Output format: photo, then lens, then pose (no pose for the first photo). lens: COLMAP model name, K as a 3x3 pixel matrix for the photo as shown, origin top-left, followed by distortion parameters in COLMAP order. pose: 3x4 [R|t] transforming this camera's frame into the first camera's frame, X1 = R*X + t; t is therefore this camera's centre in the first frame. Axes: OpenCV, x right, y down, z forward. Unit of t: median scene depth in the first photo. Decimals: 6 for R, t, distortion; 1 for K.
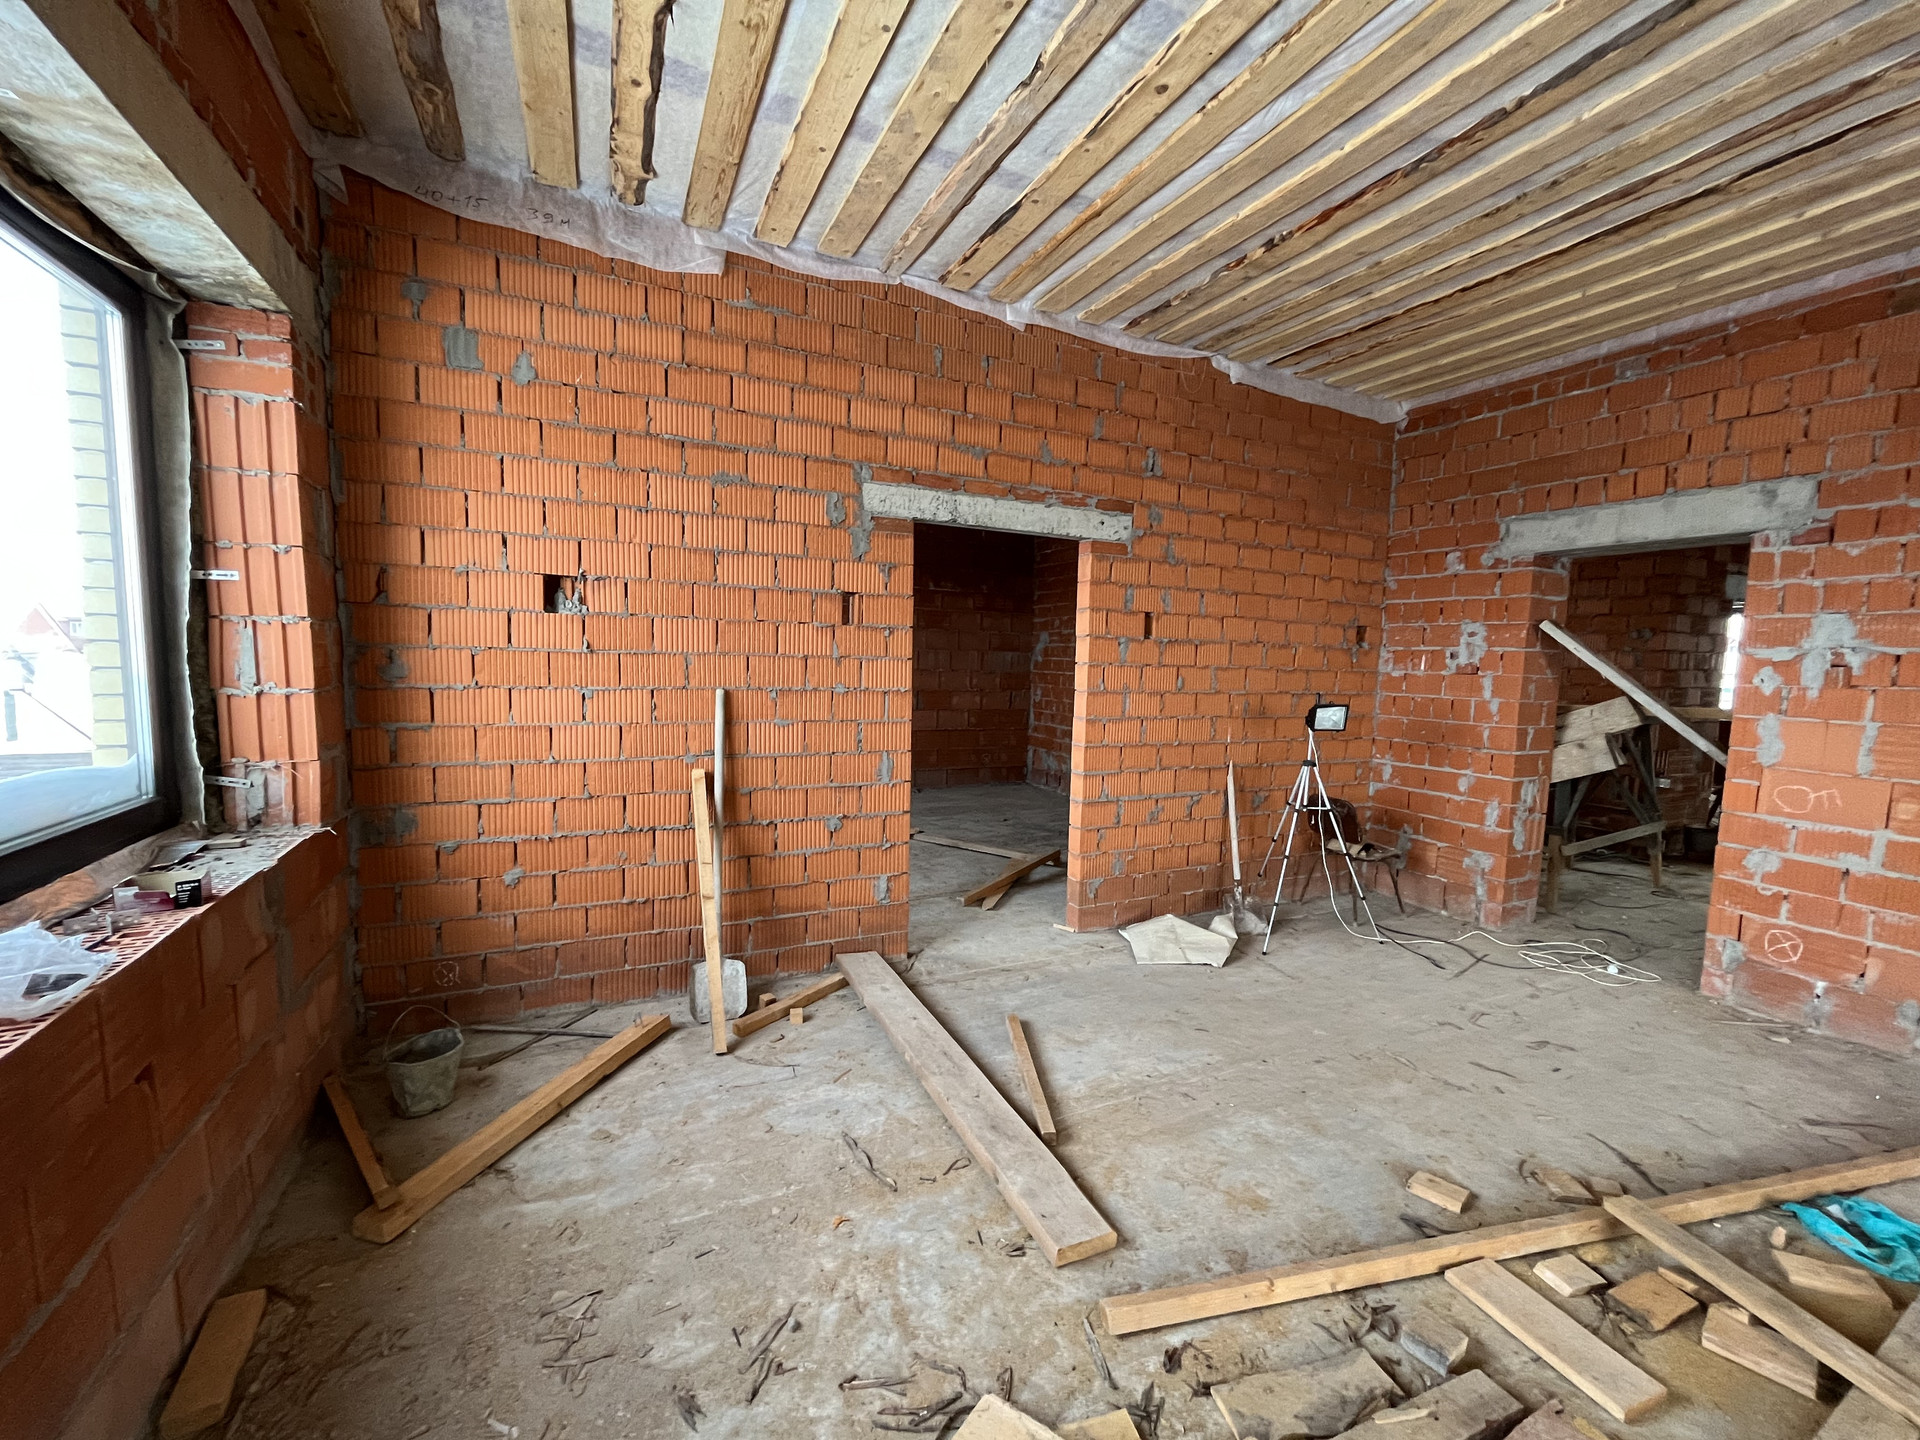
lens RADIAL K [[773.3, 0, 964.3], [0, 773.3, 732.5], [0, 0, 1]] dist [-0.003273, -0.000606]
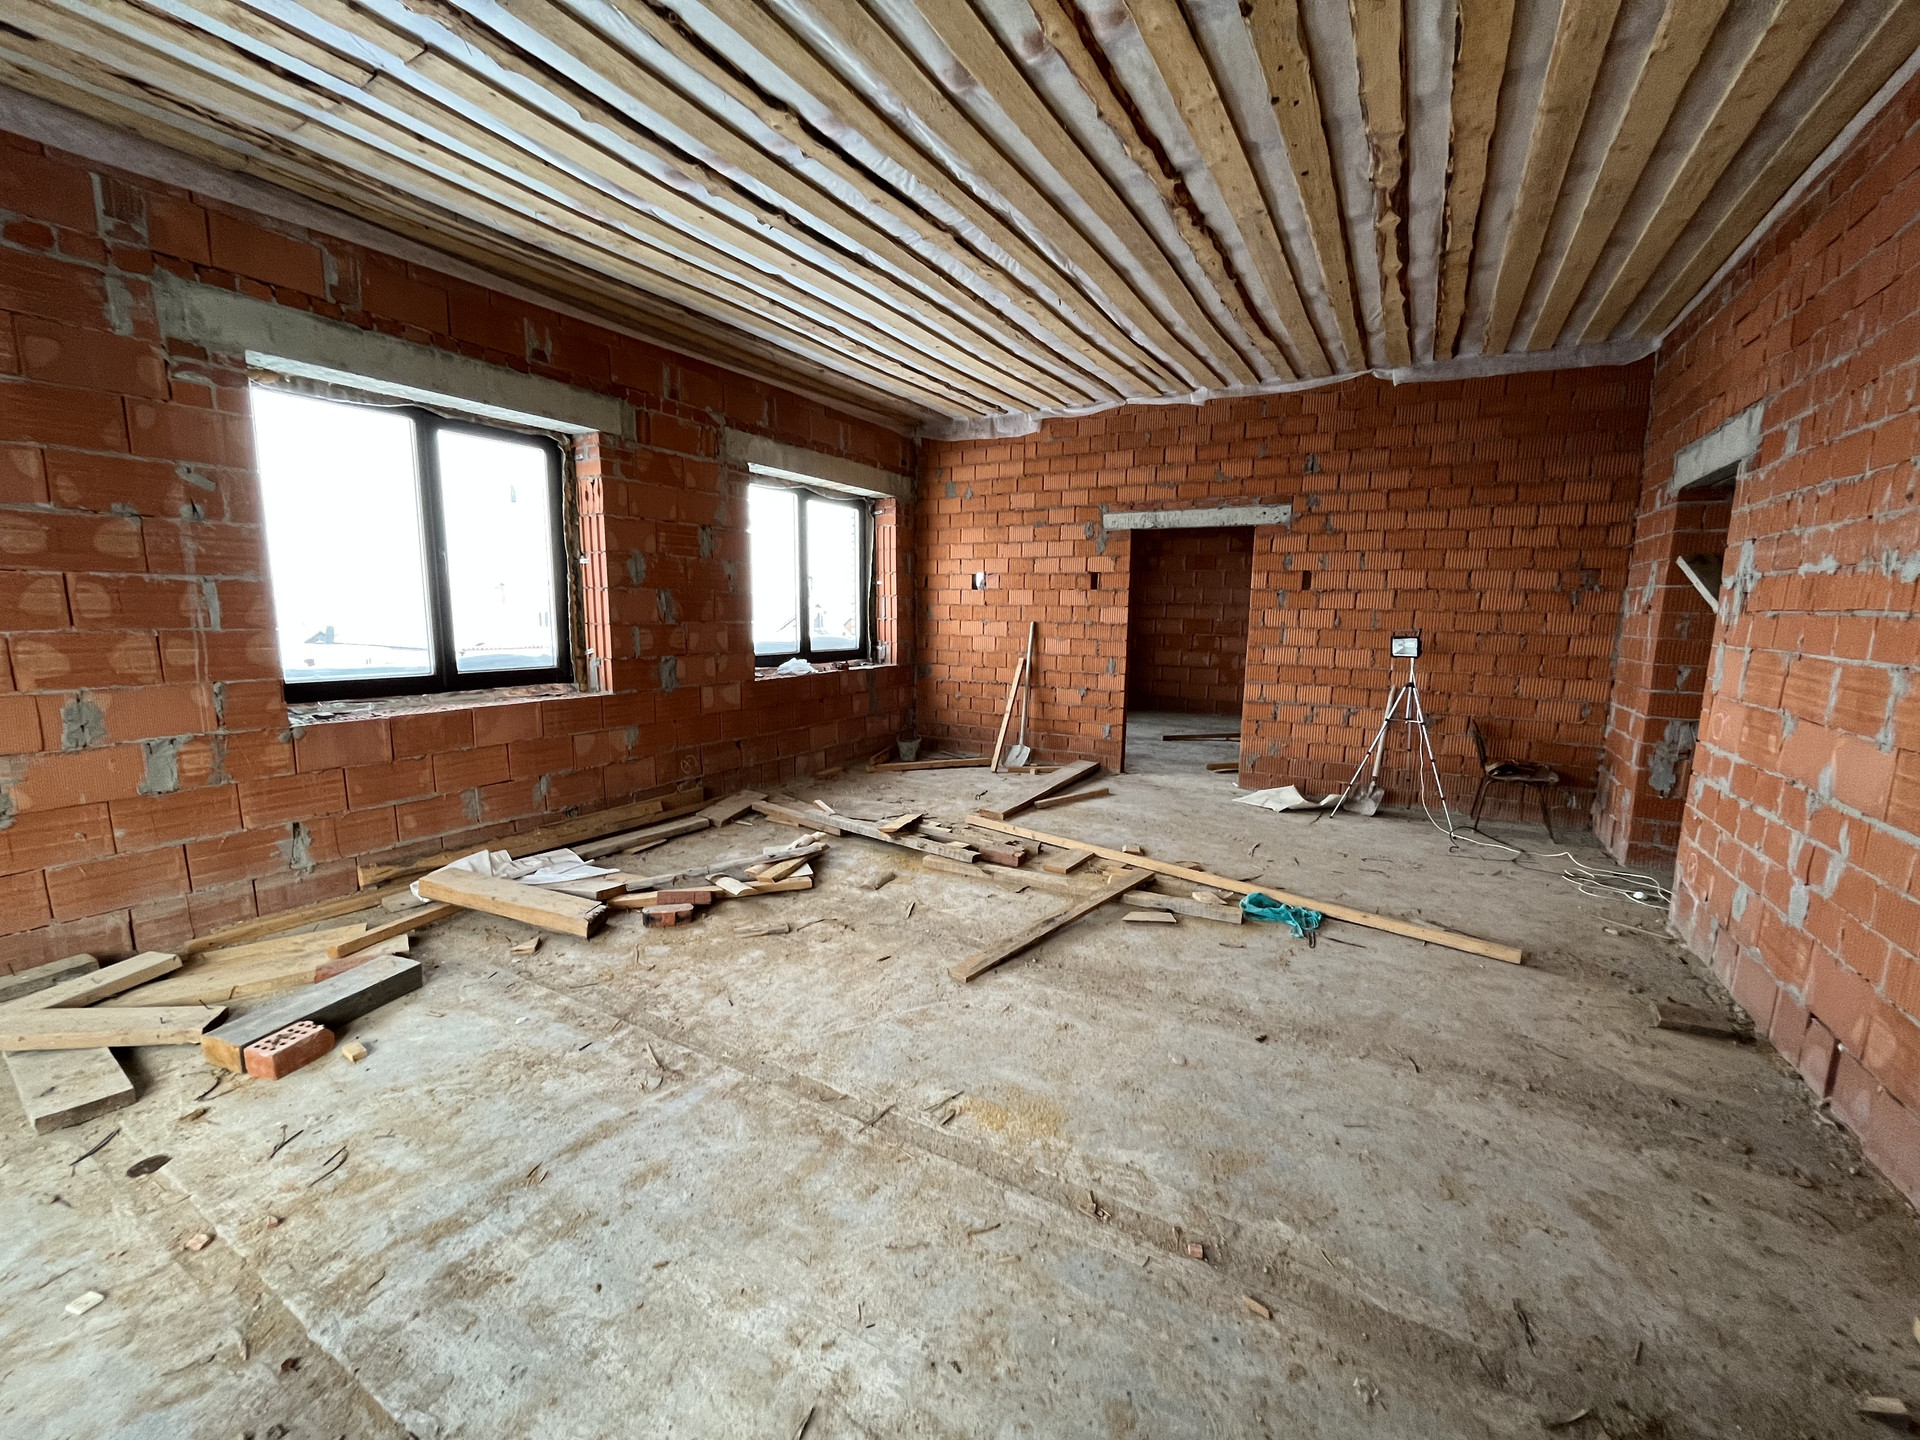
lens RADIAL K [[773.3, 0, 965.8], [0, 773.3, 727.1], [0, 0, 1]] dist [-0.003273, -0.000606]
pose [[0.577627, 0.105123, -0.809503, 1.243254], [-0.077425, 0.994258, 0.073868, 0.084040], [0.812620, 0.020008, 0.582450, -0.374075]]
